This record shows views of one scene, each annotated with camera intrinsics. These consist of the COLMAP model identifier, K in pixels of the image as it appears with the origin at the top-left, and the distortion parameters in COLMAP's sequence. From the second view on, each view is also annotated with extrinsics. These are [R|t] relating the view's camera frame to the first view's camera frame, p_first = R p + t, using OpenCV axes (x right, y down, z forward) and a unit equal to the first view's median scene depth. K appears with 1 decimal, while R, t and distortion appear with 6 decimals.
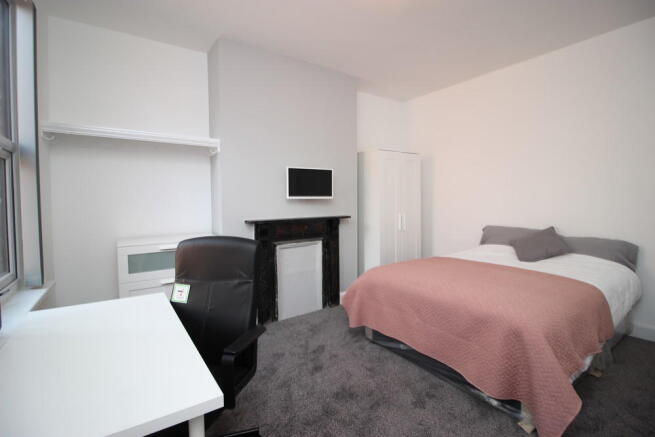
lens RADIAL K [[310.1, 0, 325.8], [0, 310.1, 212.6], [0, 0, 1]] dist [-0.002908, -0.000342]
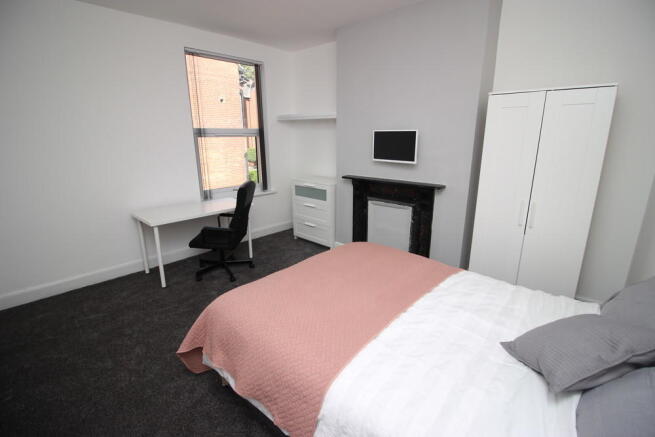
lens RADIAL K [[310.1, 0, 325.8], [0, 310.1, 212.6], [0, 0, 1]] dist [-0.002908, -0.000342]
pose [[0.184879, 0.251689, -0.949986, 0.896517], [-0.028384, 0.967614, 0.250835, -0.131552], [0.982351, -0.019410, 0.186036, 0.604766]]
